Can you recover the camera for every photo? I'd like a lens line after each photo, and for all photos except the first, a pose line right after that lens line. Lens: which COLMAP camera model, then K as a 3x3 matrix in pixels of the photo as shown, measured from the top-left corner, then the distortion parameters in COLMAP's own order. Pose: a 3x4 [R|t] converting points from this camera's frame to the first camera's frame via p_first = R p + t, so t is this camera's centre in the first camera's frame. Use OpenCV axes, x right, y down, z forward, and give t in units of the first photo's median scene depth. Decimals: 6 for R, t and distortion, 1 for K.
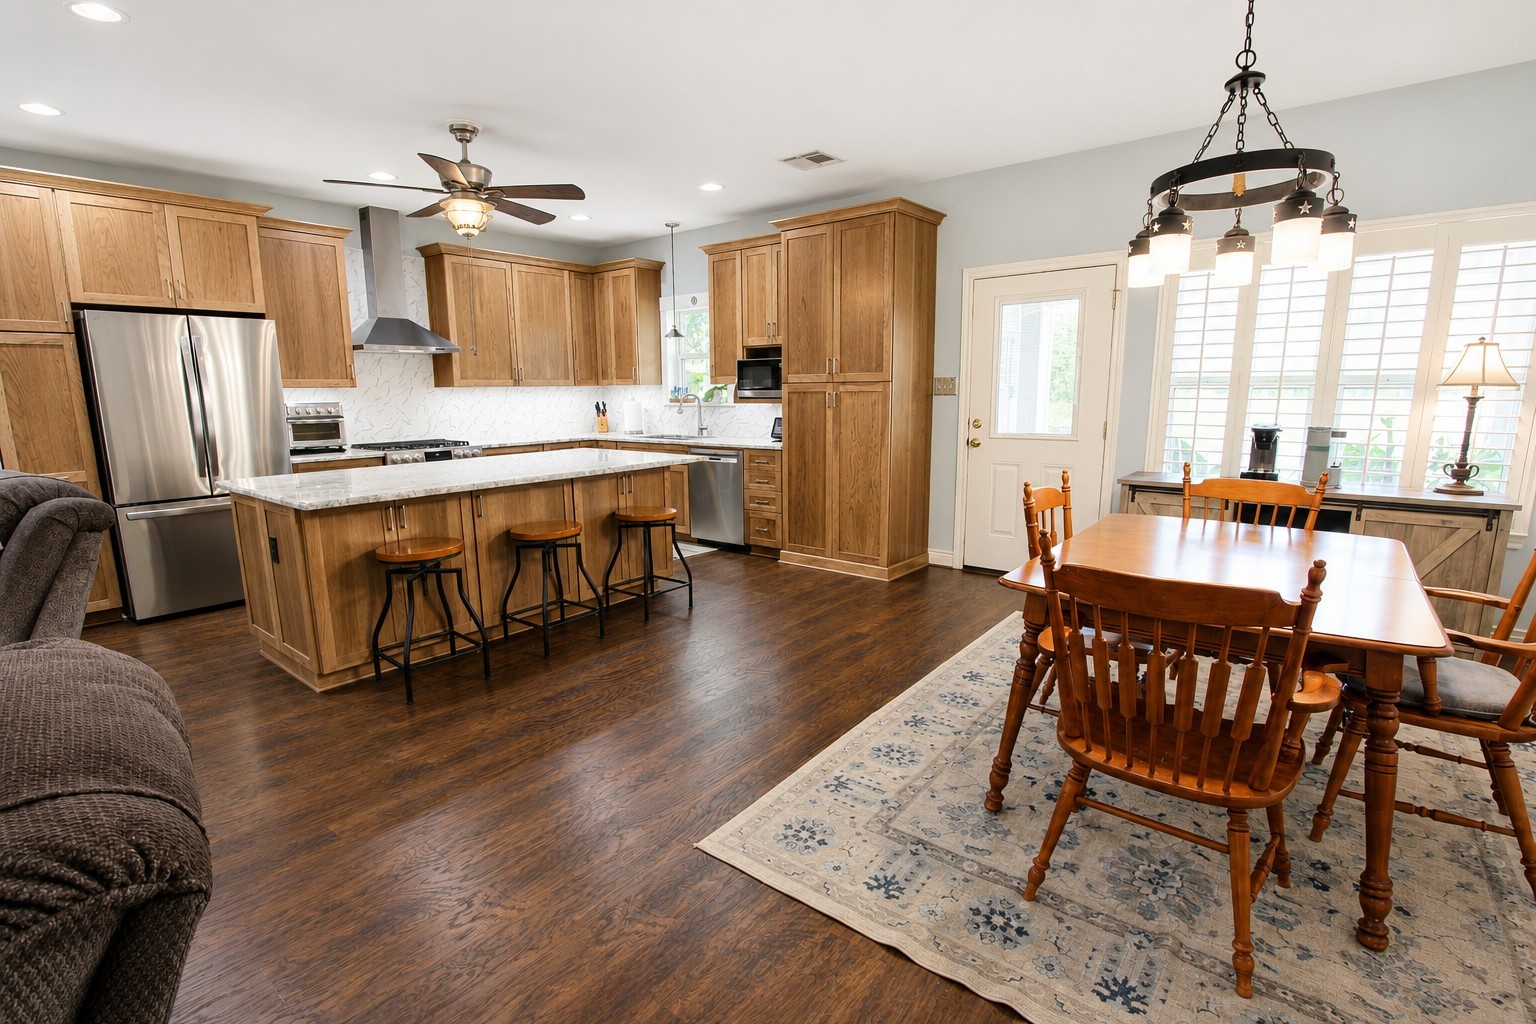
lens RADIAL K [[722.3, 0, 768.0], [0, 722.3, 512.0], [0, 0, 1]] dist [-0.011114, -0.000002]
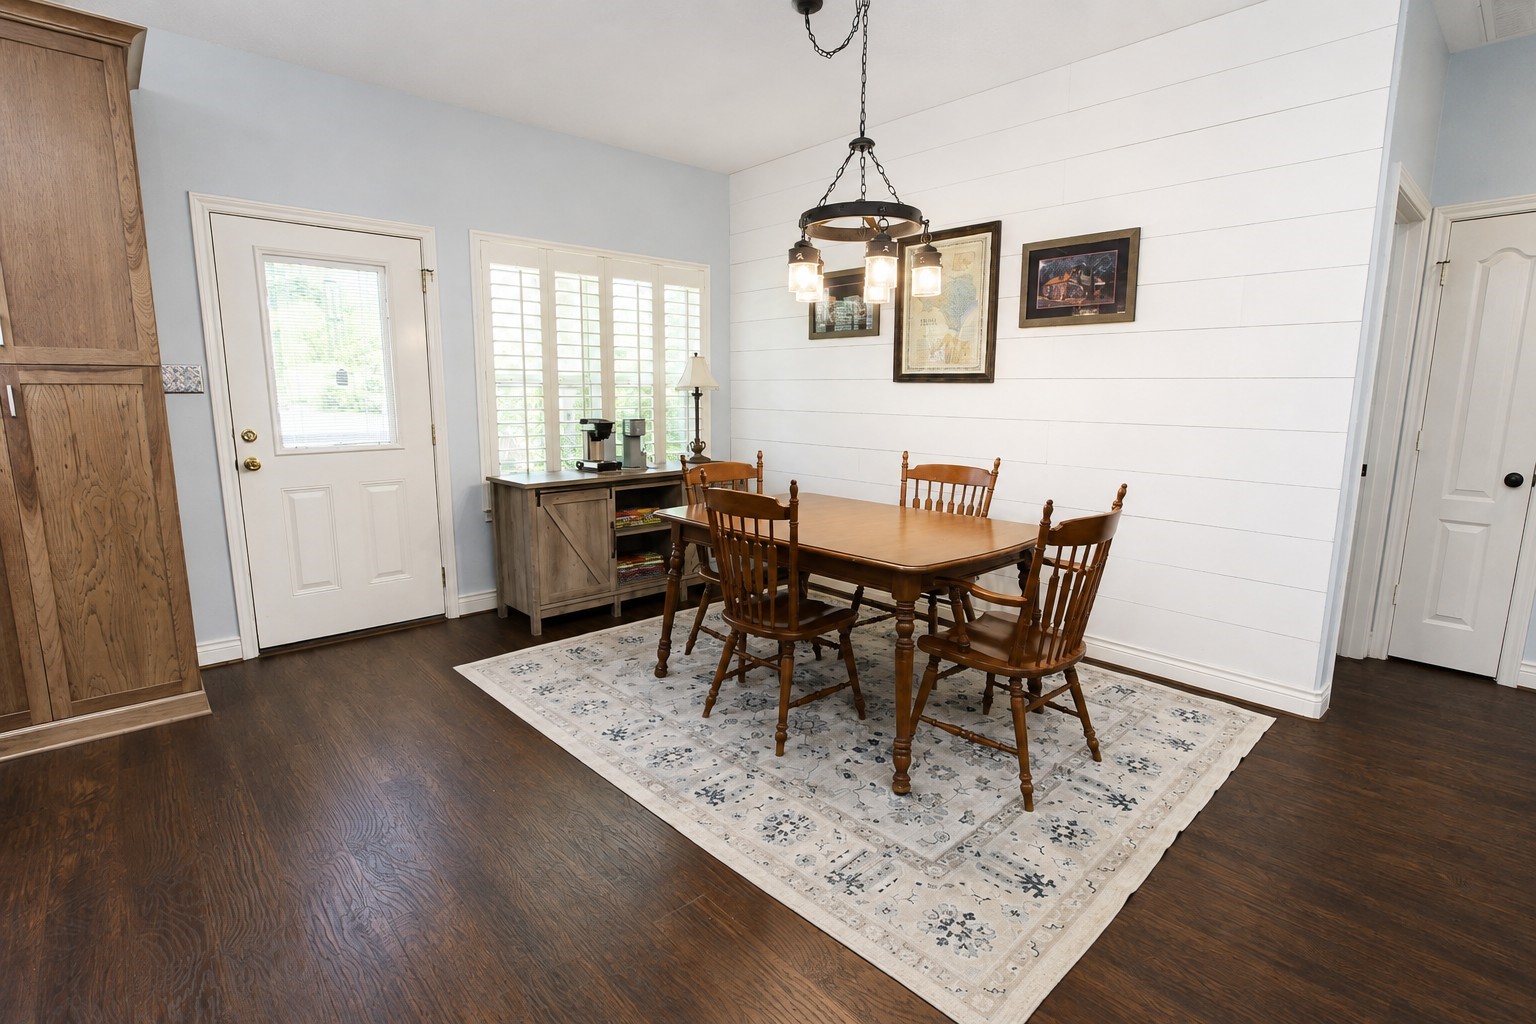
lens RADIAL K [[739.3, 0, 766.0], [0, 739.3, 505.2], [0, 0, 1]] dist [-0.015045, 0.000044]
pose [[0.141676, -0.142743, 0.979567, -0.311126], [0.156275, 0.980365, 0.120257, -0.066452], [-0.977500, 0.136044, 0.161202, 0.435955]]
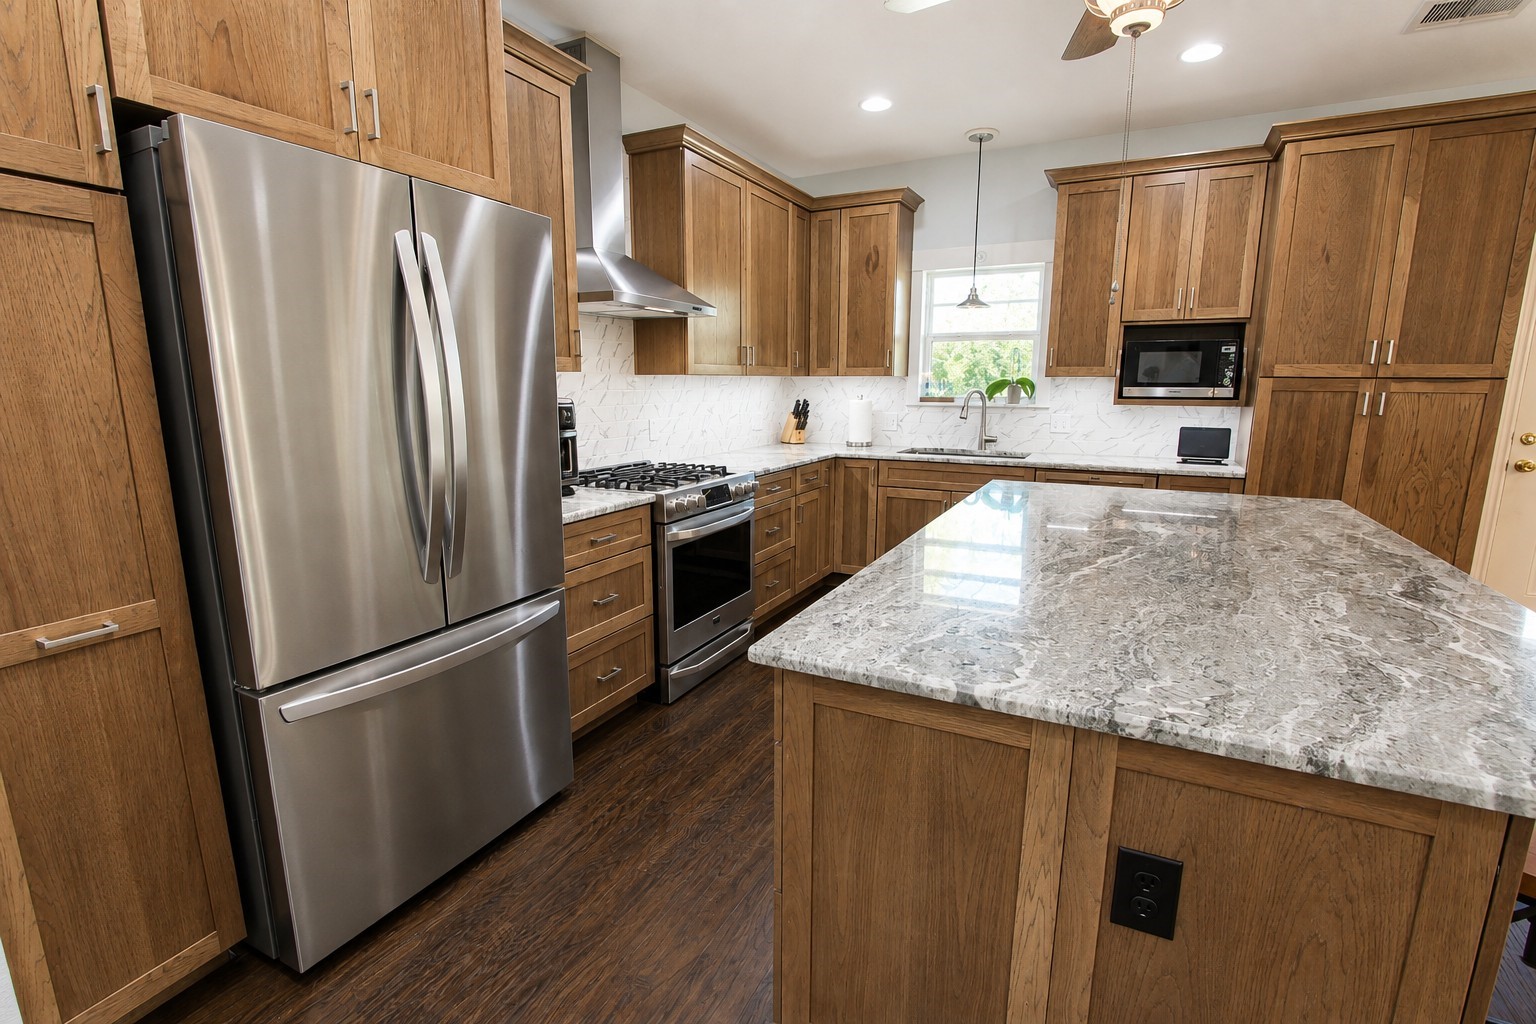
lens RADIAL K [[722.3, 0, 768.0], [0, 722.3, 512.0], [0, 0, 1]] dist [-0.011114, -0.000002]
pose [[0.975804, -0.026964, 0.216978, -0.593535], [0.024633, 0.999606, 0.013441, -0.078565], [-0.217255, -0.007771, 0.976084, 0.476087]]
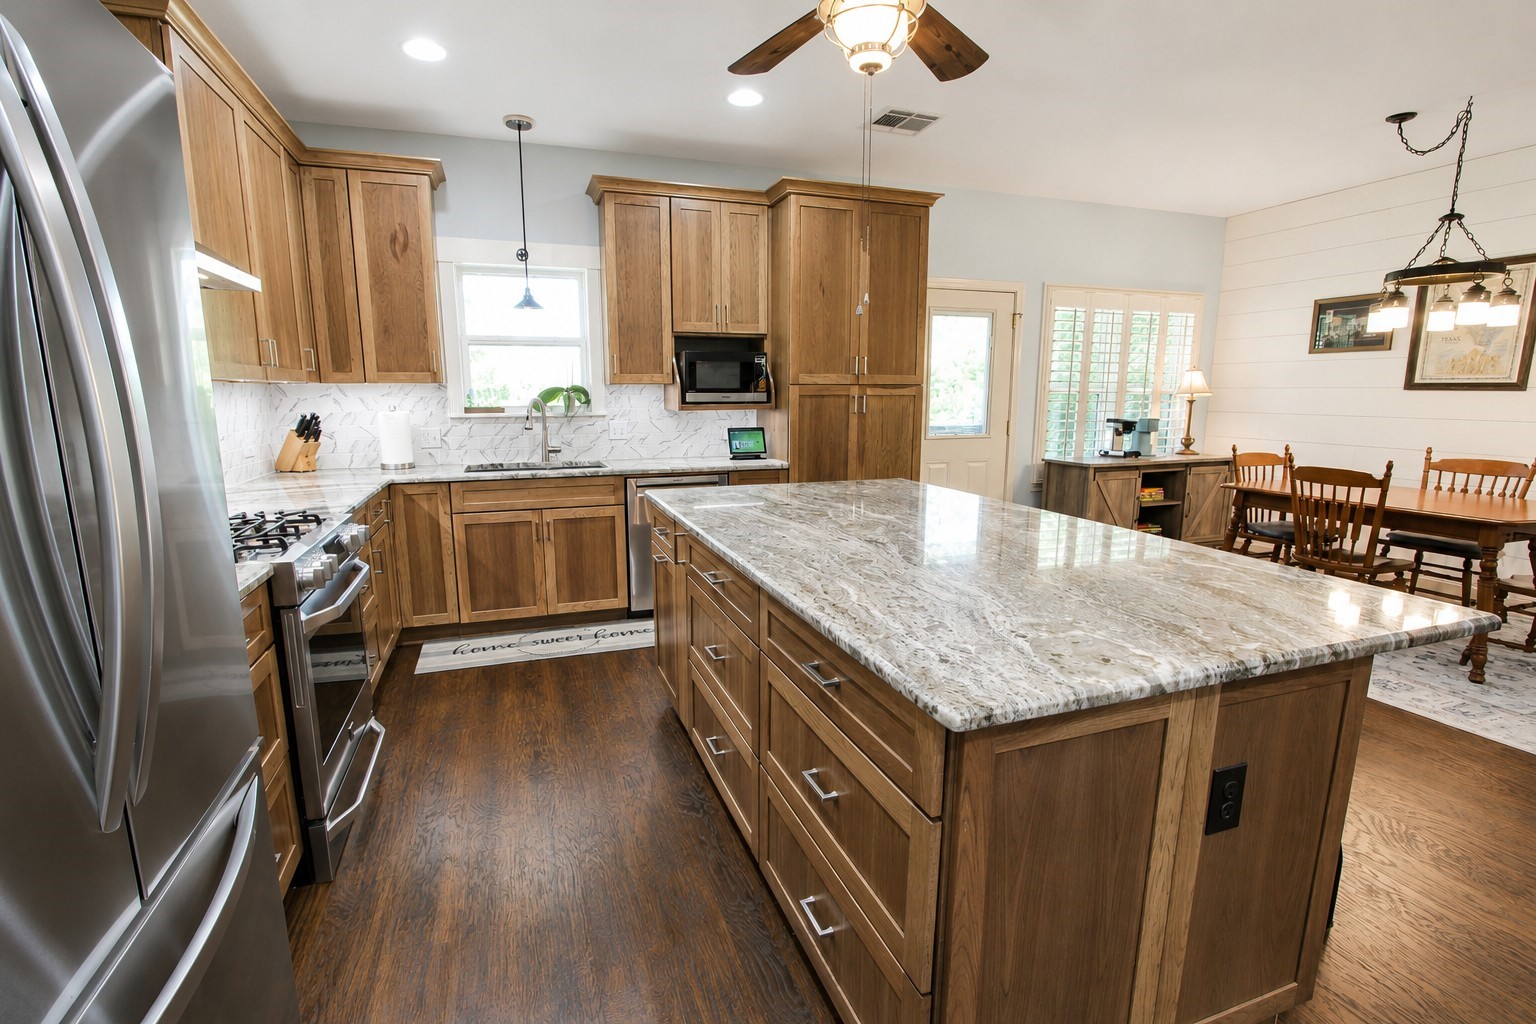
lens RADIAL K [[722.3, 0, 768.0], [0, 722.3, 512.0], [0, 0, 1]] dist [-0.011114, -0.000002]
pose [[0.512610, -0.132326, 0.848364, -0.728122], [0.137934, 0.987911, 0.070748, -0.104031], [-0.847470, 0.080752, 0.524665, 0.646190]]
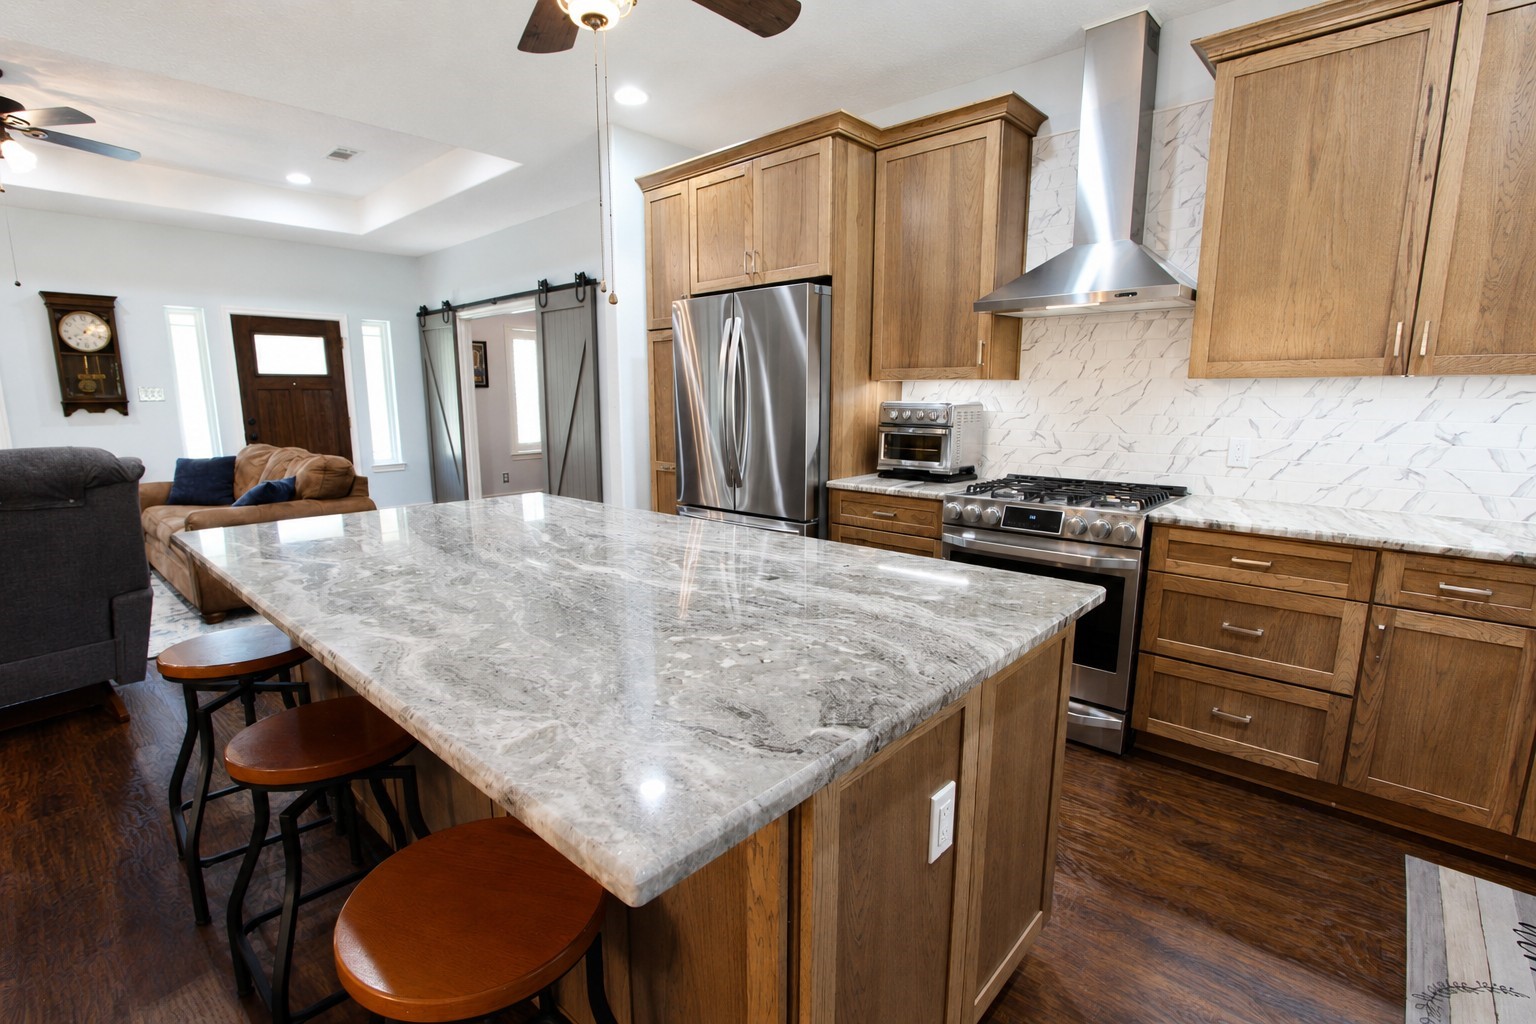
lens RADIAL K [[722.3, 0, 768.0], [0, 722.3, 512.0], [0, 0, 1]] dist [-0.011114, -0.000002]
pose [[-0.063004, 0.185159, -0.980687, 0.038548], [-0.158917, 0.968240, 0.193019, -0.164153], [0.985280, 0.168009, -0.031578, 0.915568]]
